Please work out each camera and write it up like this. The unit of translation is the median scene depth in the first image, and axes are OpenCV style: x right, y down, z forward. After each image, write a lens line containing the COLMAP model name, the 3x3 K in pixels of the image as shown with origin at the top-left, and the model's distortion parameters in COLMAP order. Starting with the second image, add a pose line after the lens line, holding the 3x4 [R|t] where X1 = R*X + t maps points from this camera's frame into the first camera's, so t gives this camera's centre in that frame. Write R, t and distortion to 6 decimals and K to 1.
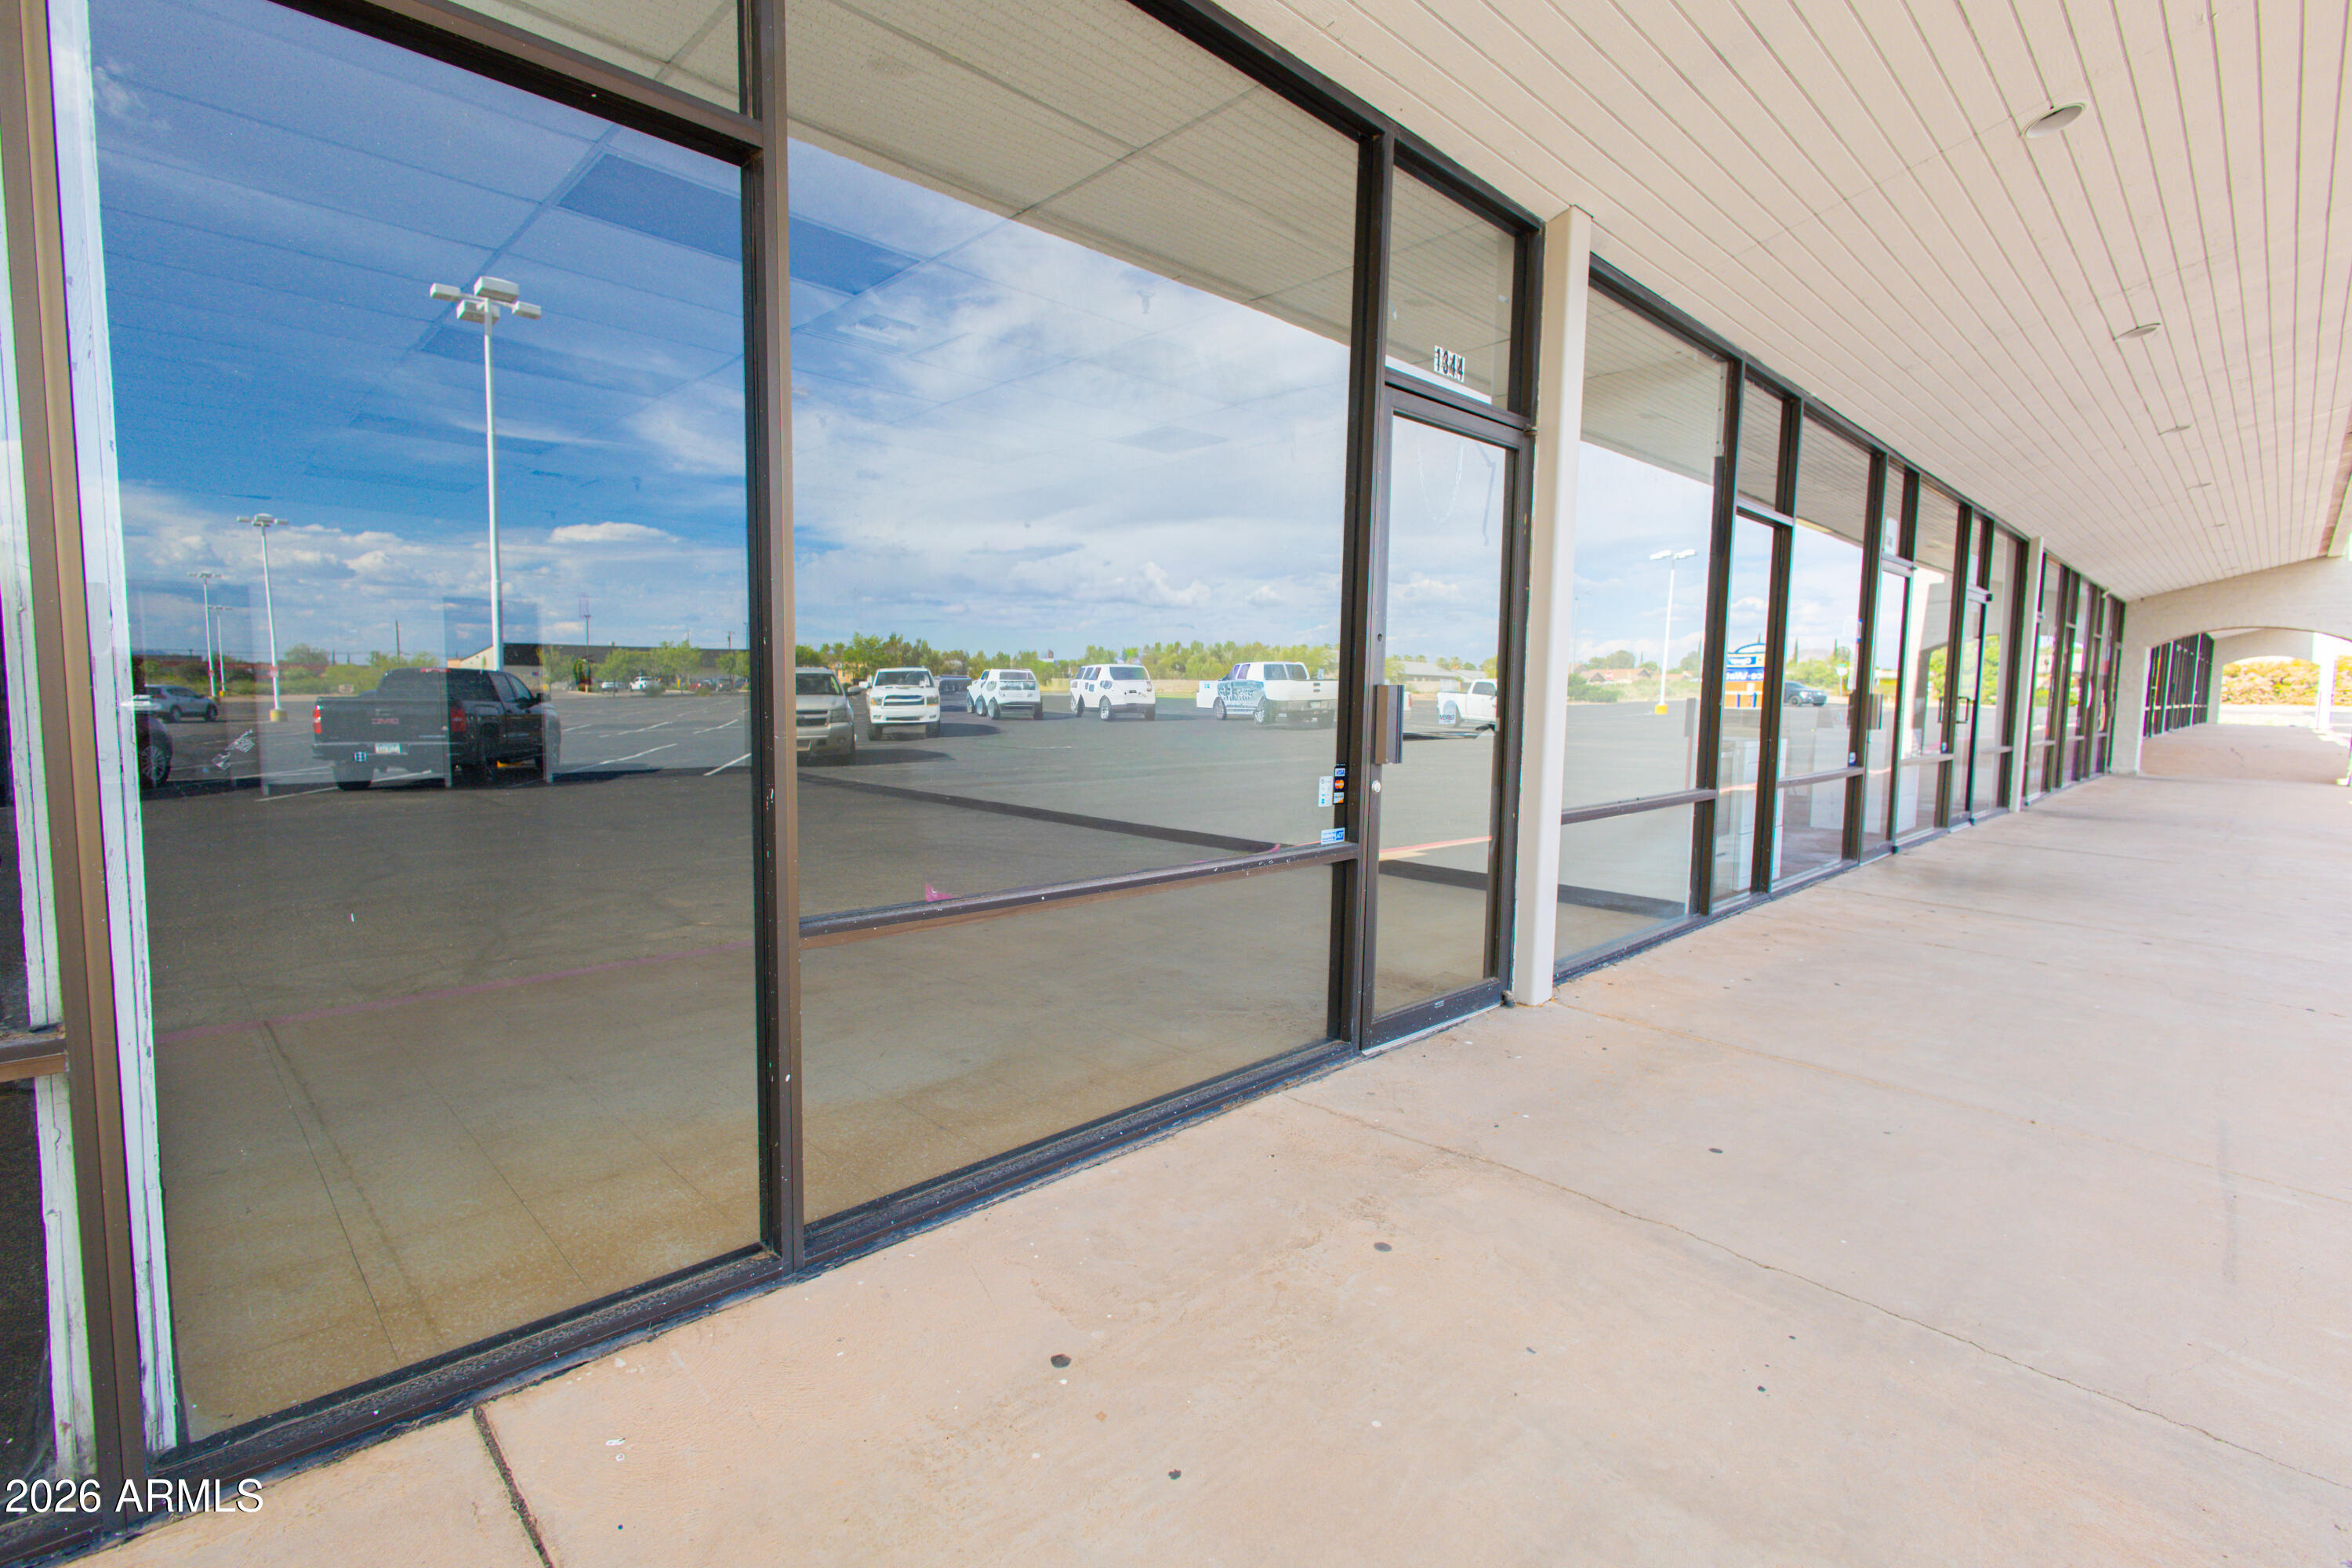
lens RADIAL K [[1073.3, 0, 1176.0], [0, 1073.3, 784.0], [0, 0, 1]] dist [0.014610, -0.006181]
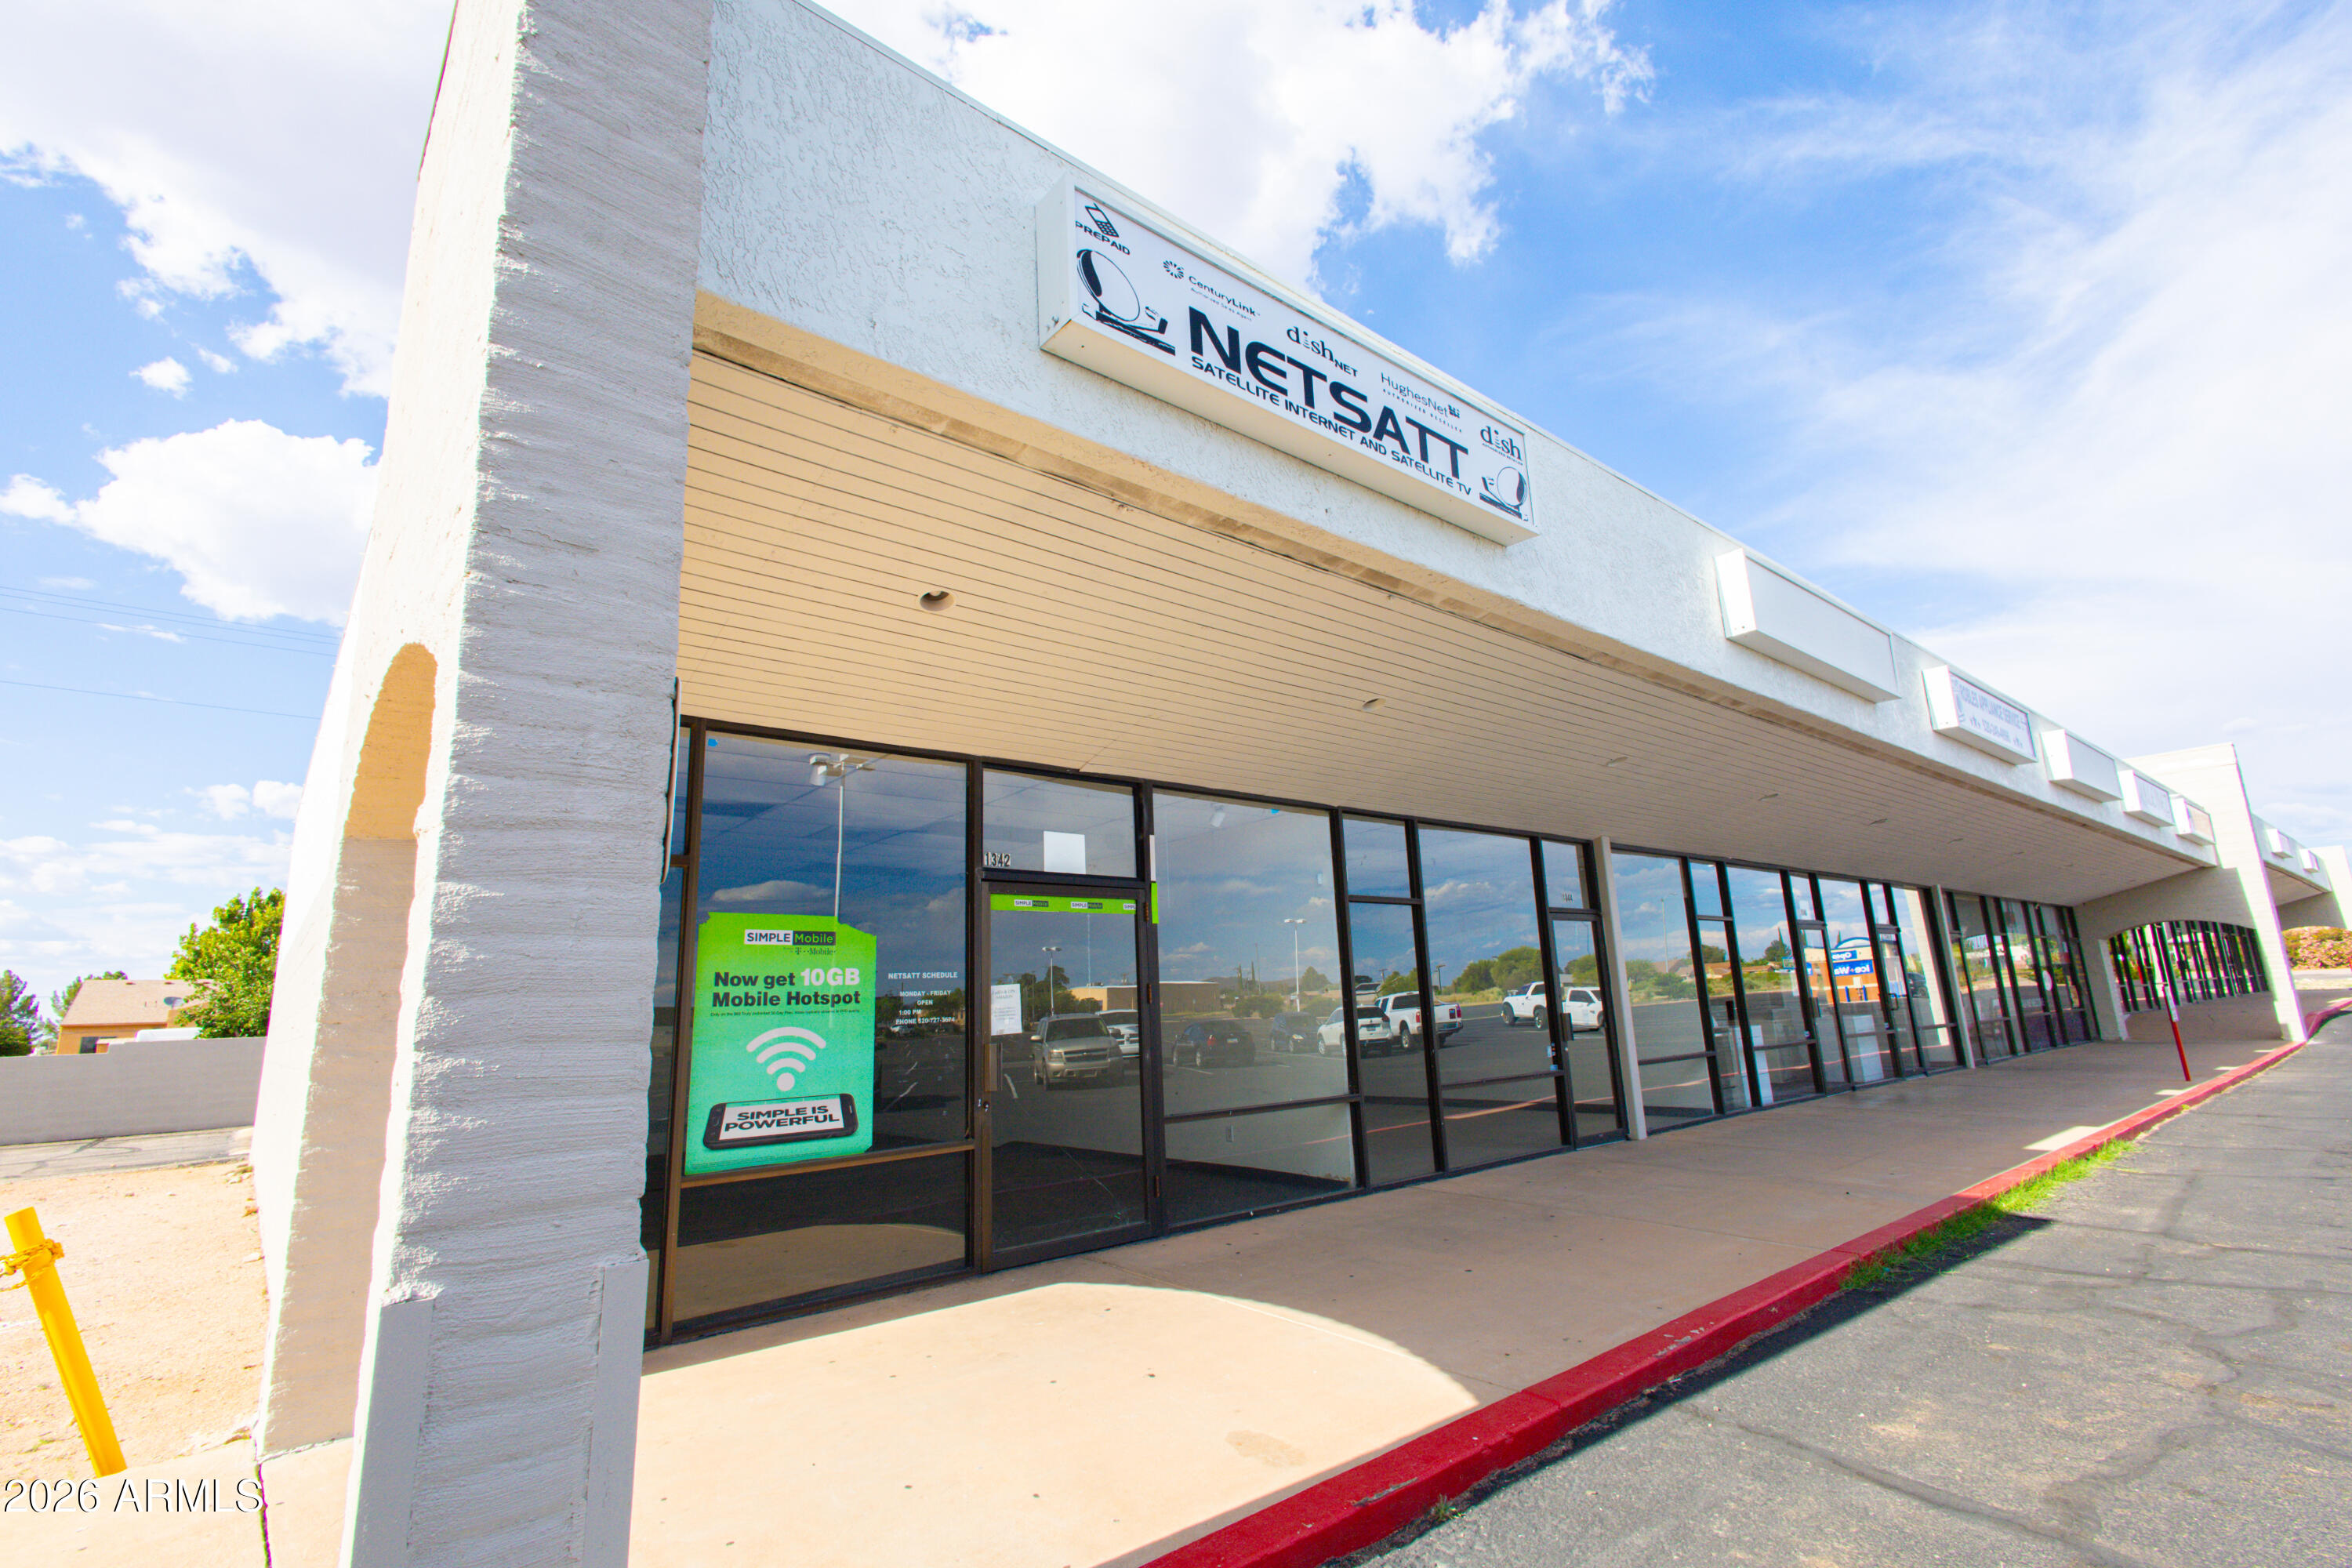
lens RADIAL K [[1087.4, 0, 1176.0], [0, 1087.4, 784.0], [0, 0, 1]] dist [-0.000740, -0.017109]
pose [[0.995956, -0.069307, -0.057174, -0.498476], [0.049155, 0.952998, -0.298961, 0.112699], [0.075206, 0.294942, 0.952551, -1.600888]]
